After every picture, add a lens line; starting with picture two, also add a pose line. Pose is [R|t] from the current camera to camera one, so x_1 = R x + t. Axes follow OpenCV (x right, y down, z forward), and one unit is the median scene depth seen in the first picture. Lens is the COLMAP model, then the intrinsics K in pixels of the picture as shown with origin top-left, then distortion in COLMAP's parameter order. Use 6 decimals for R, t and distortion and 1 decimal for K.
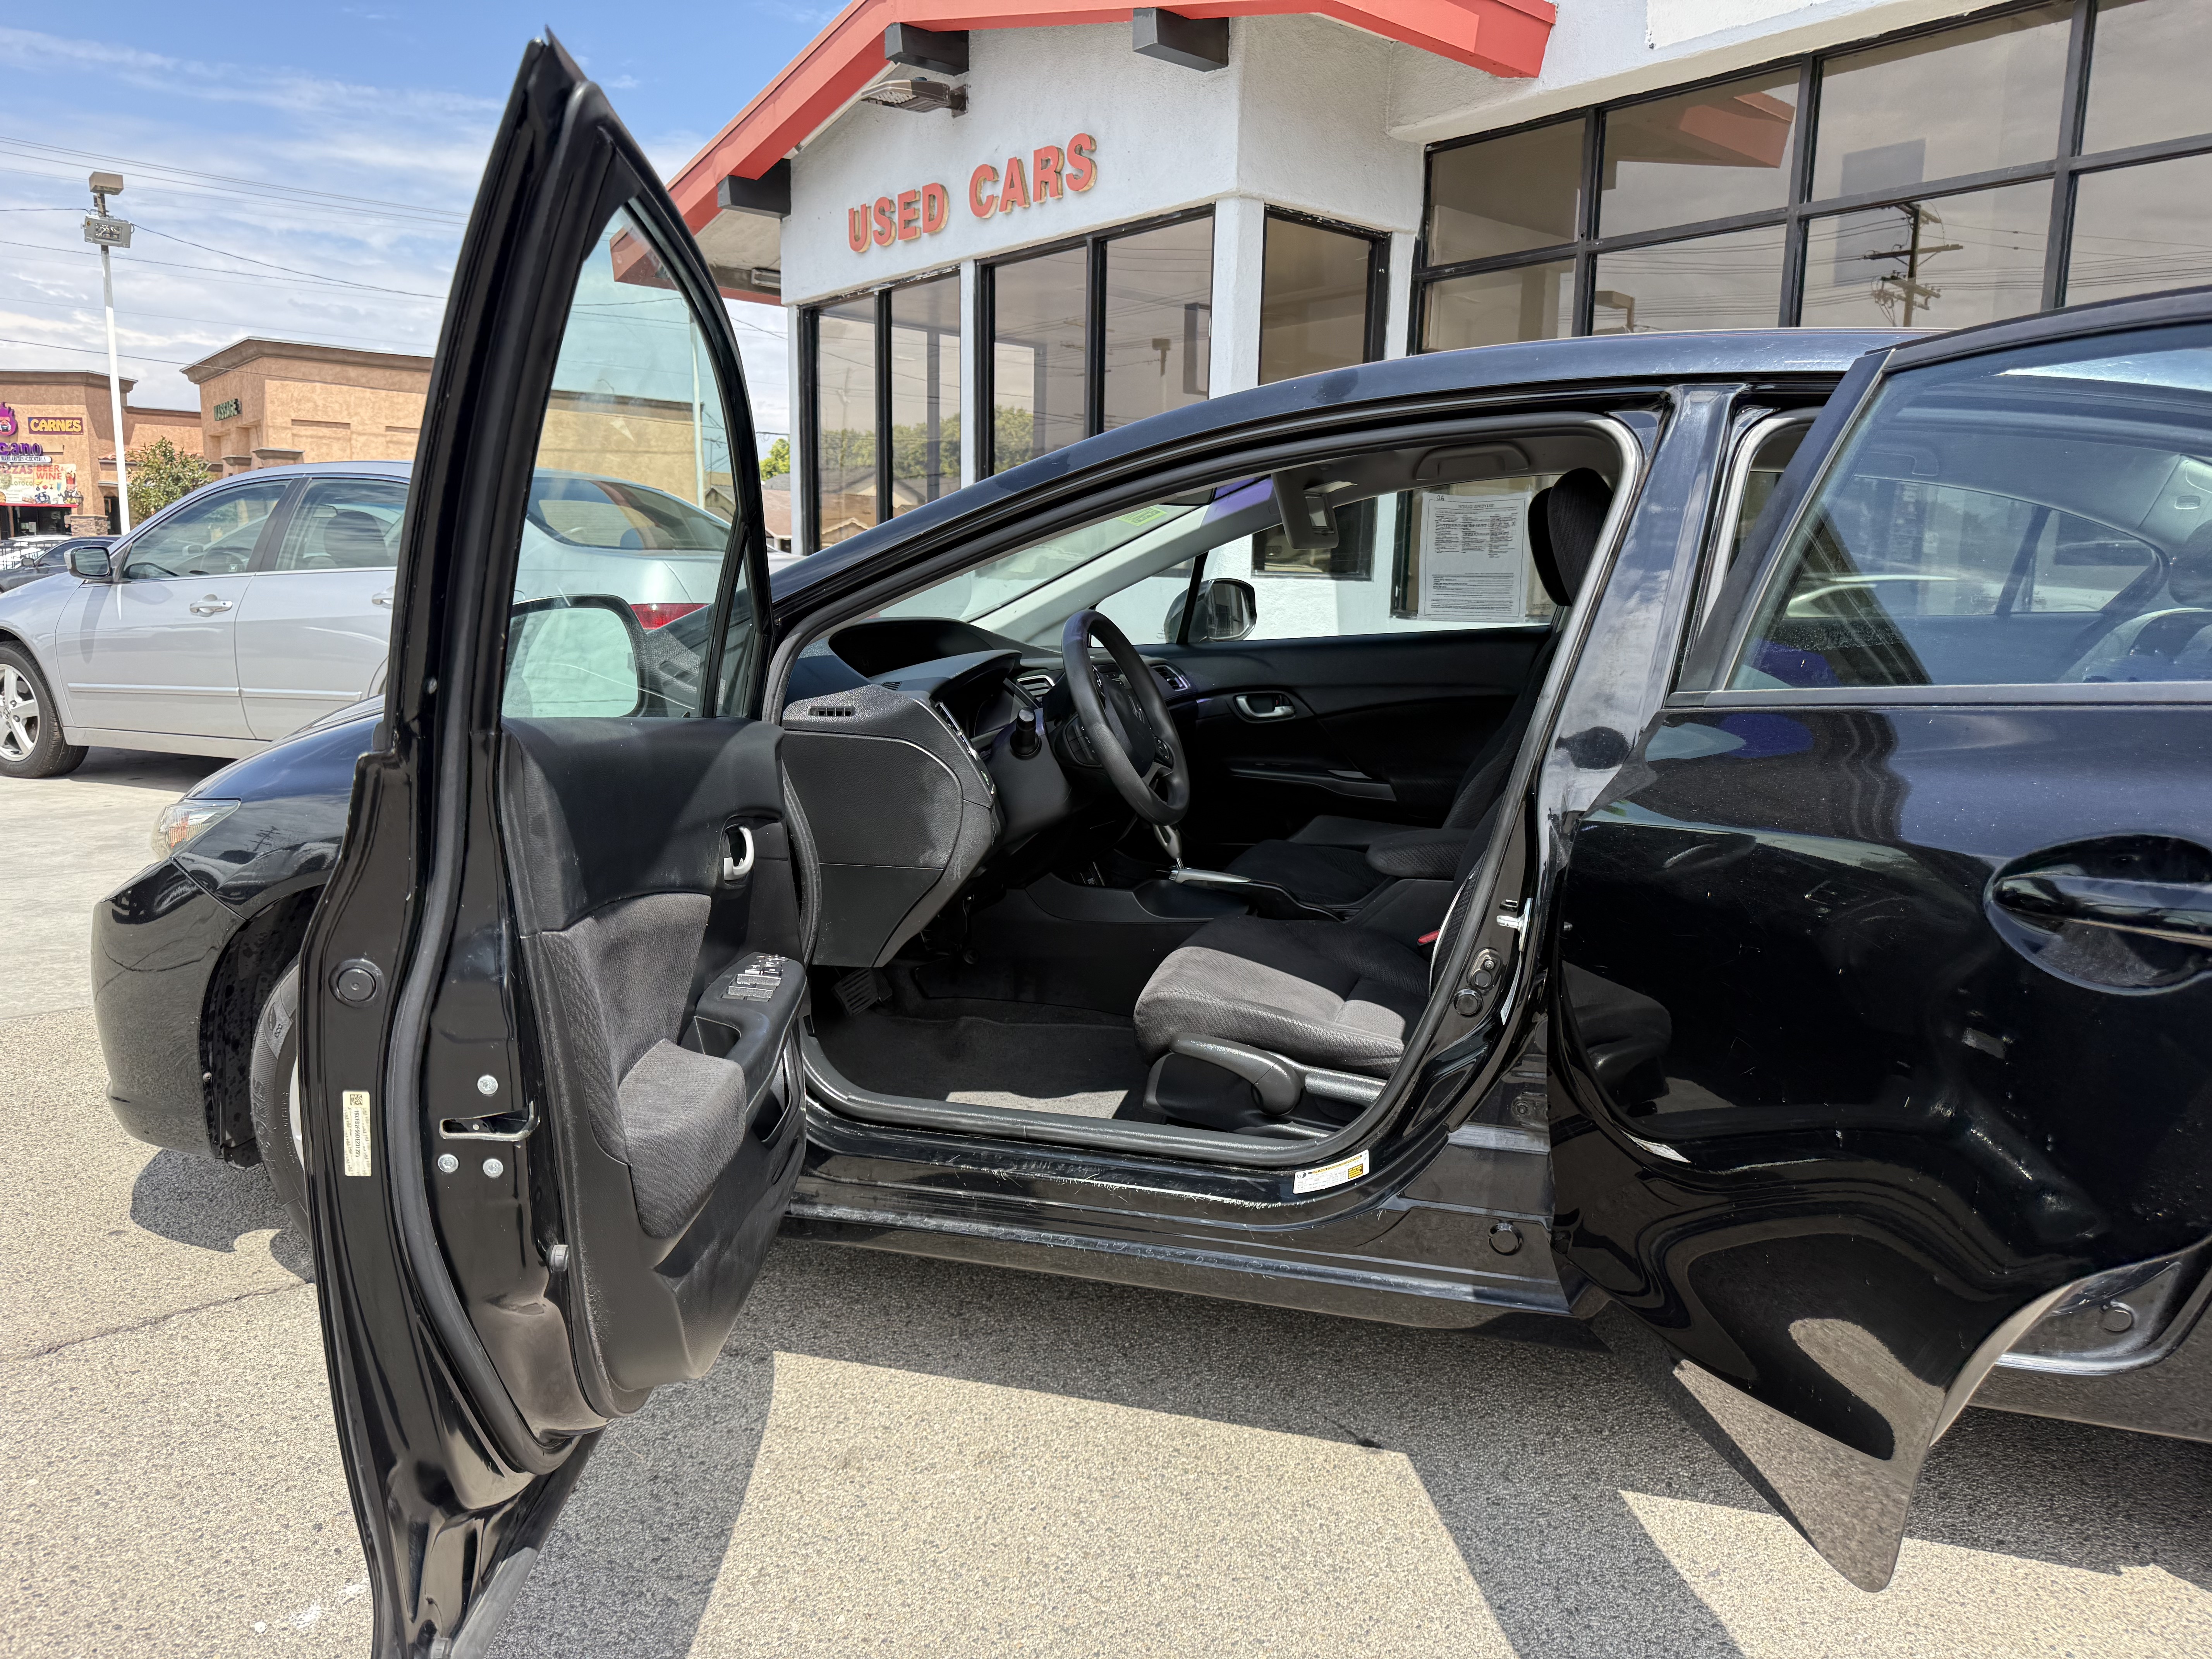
lens RADIAL K [[1573.9, 0, 1092.3], [0, 1573.9, 812.8], [0, 0, 1]] dist [0.008880, -0.017039]
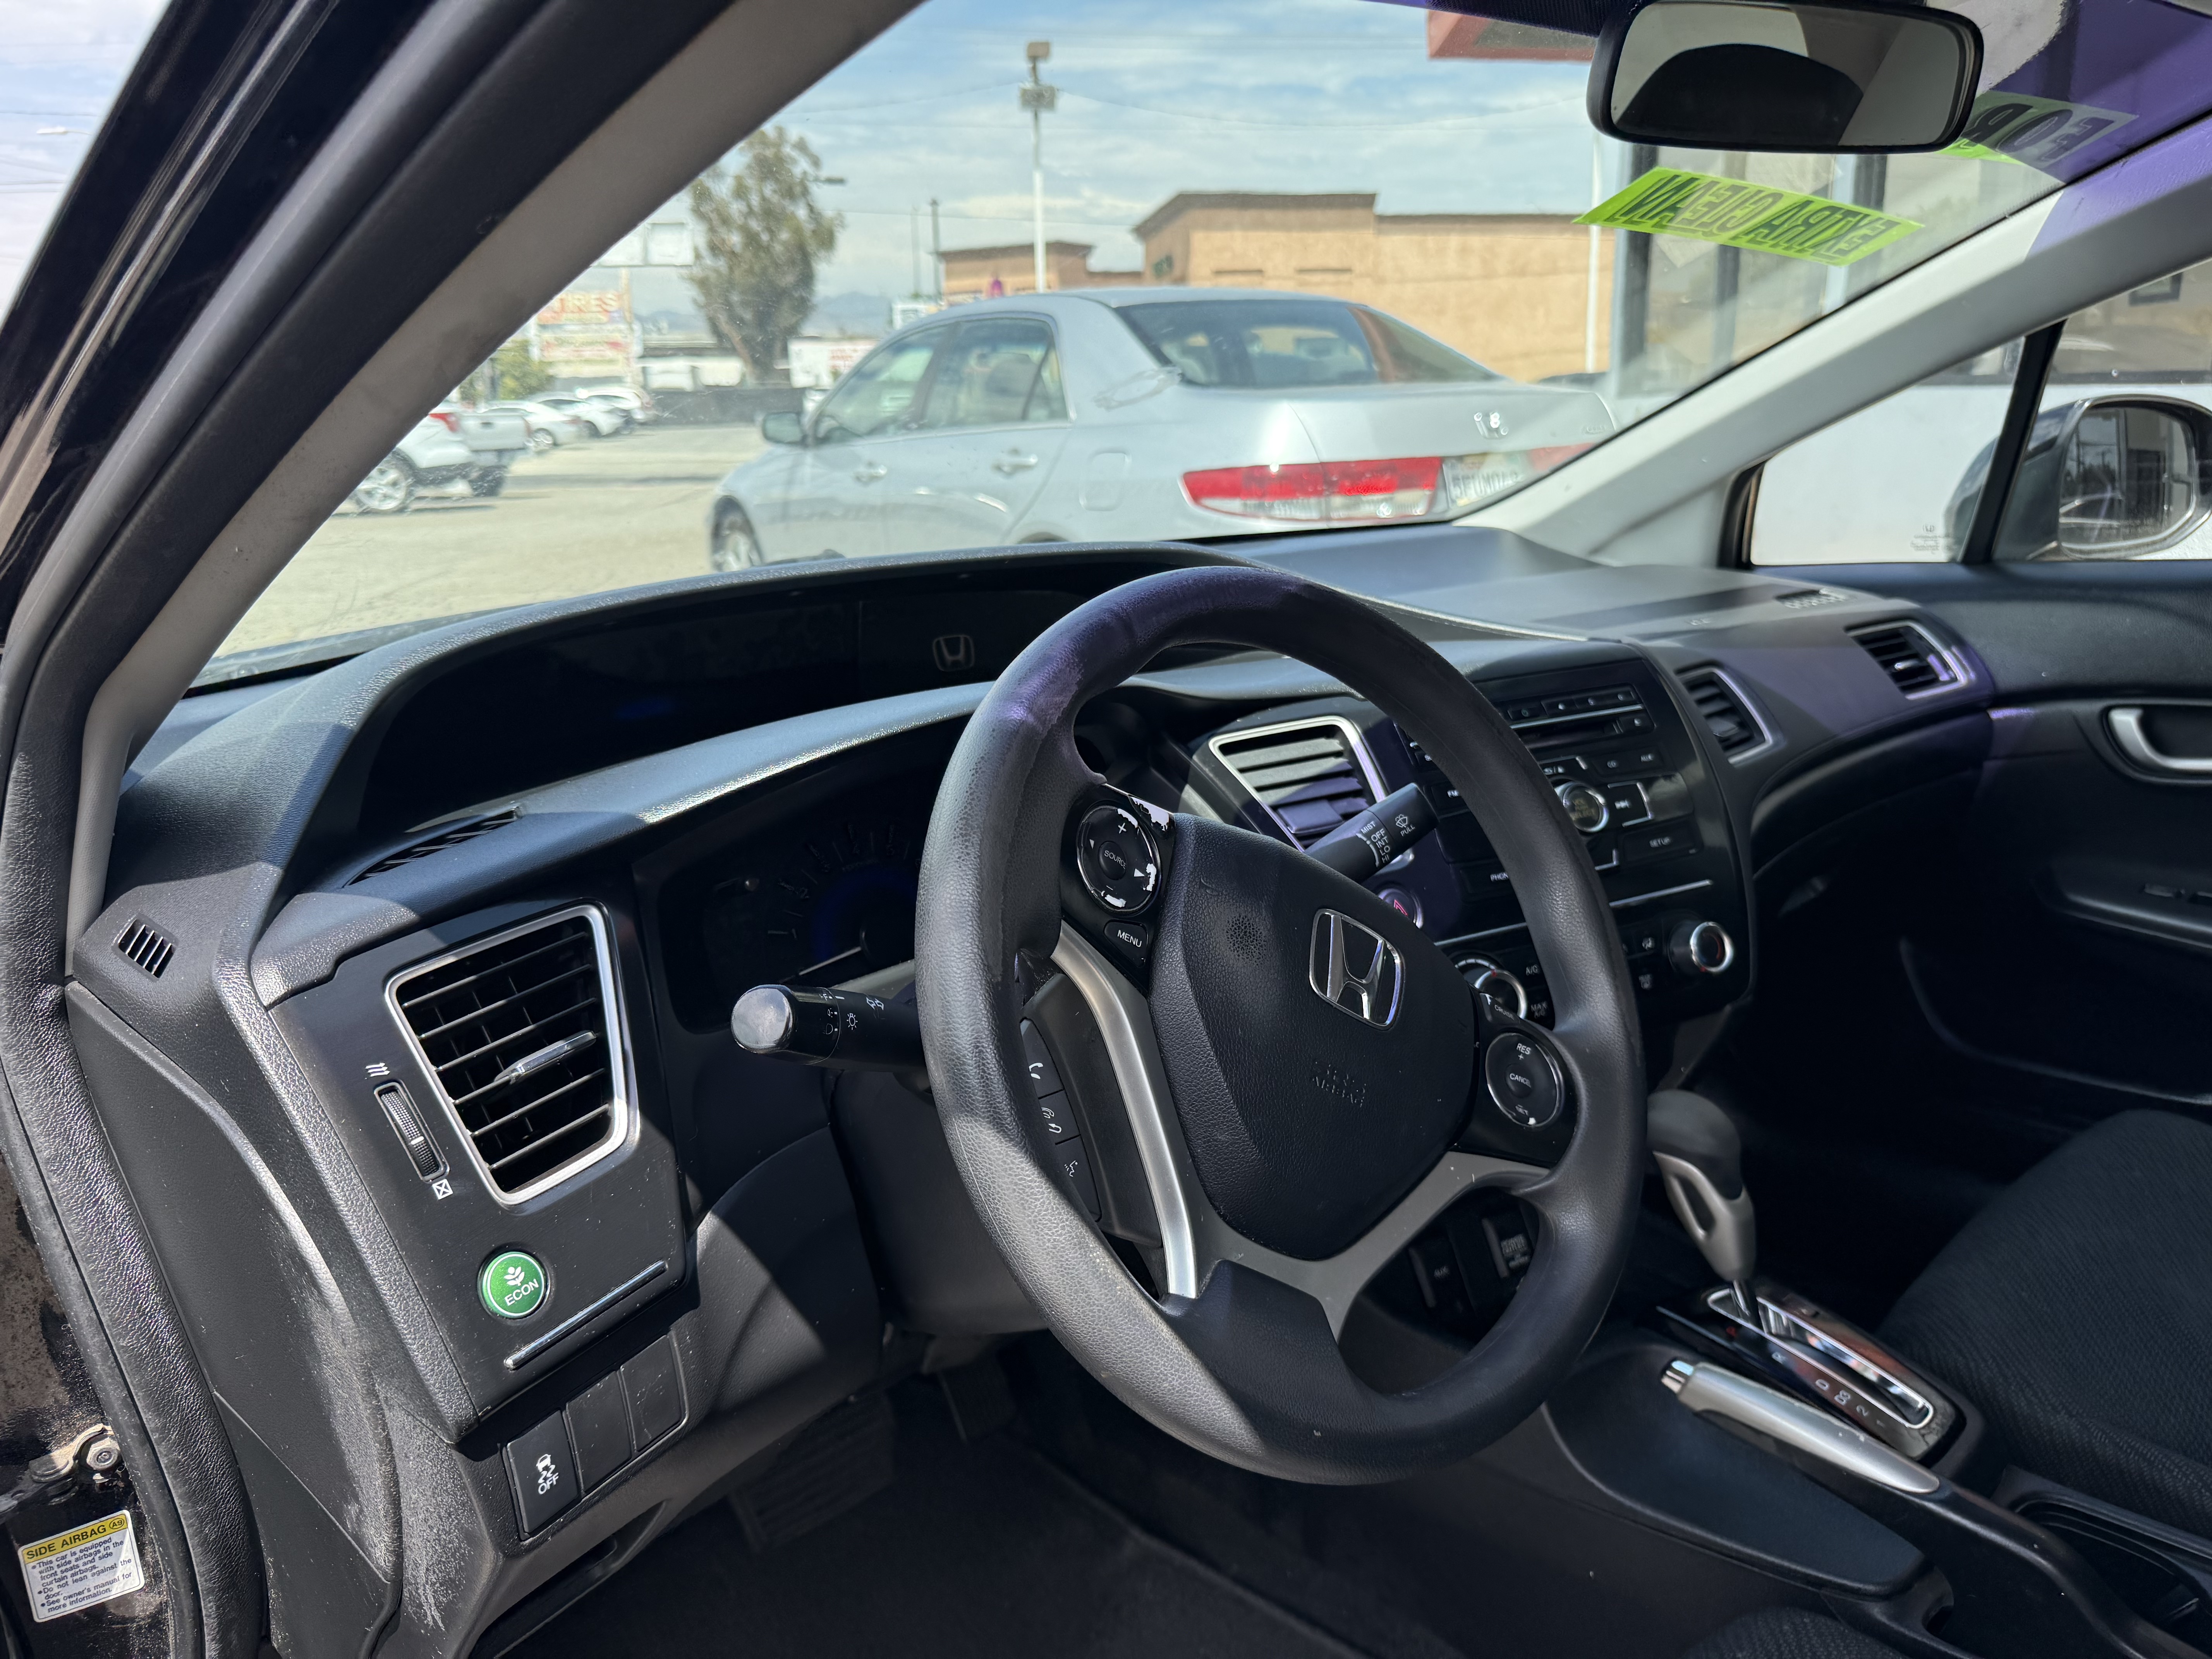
lens RADIAL K [[1573.9, 0, 1093.0], [0, 1573.9, 834.8], [0, 0, 1]] dist [0.008880, -0.017039]
pose [[0.847759, 0.100494, -0.520773, 0.033063], [-0.039483, 0.991119, 0.126984, -0.032385], [0.528909, -0.087090, 0.844198, 0.212853]]
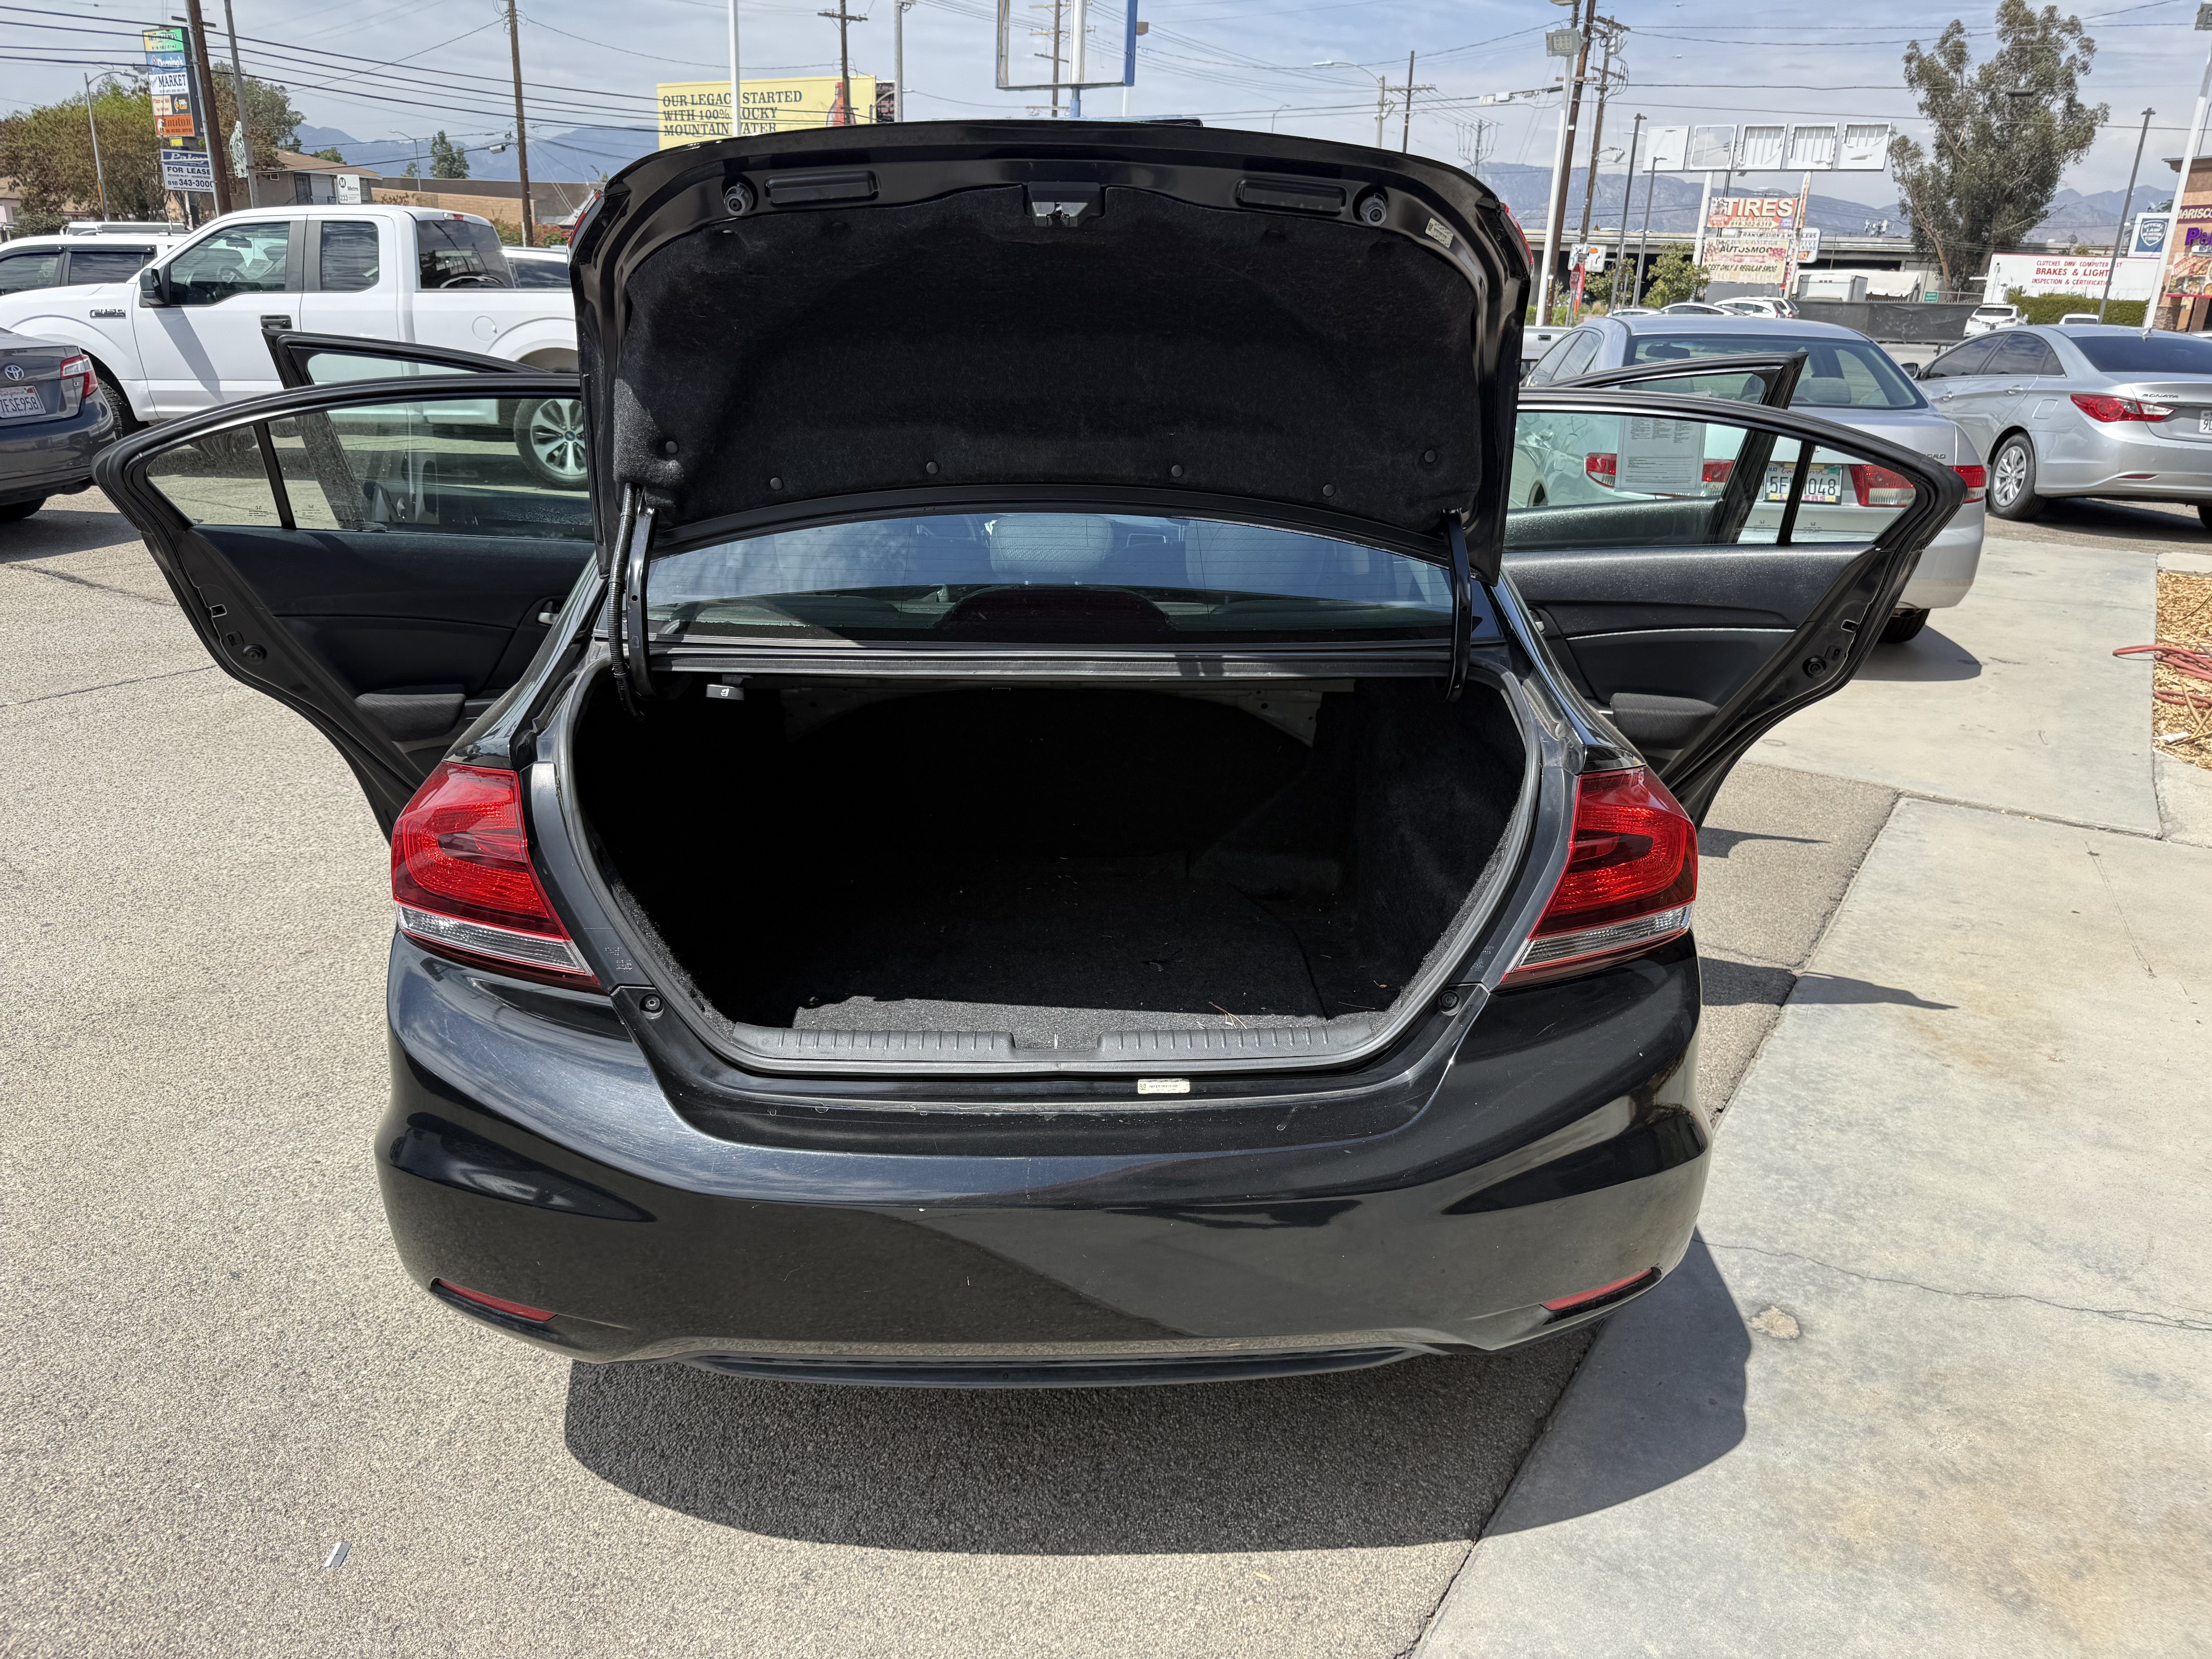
lens RADIAL K [[1573.9, 0, 1100.9], [0, 1573.9, 816.0], [0, 0, 1]] dist [0.008880, -0.017039]
pose [[0.317034, 0.290310, -0.902890, 0.477457], [-0.170783, 0.953912, 0.246748, -0.065089], [0.932911, 0.075971, 0.352002, 0.167982]]
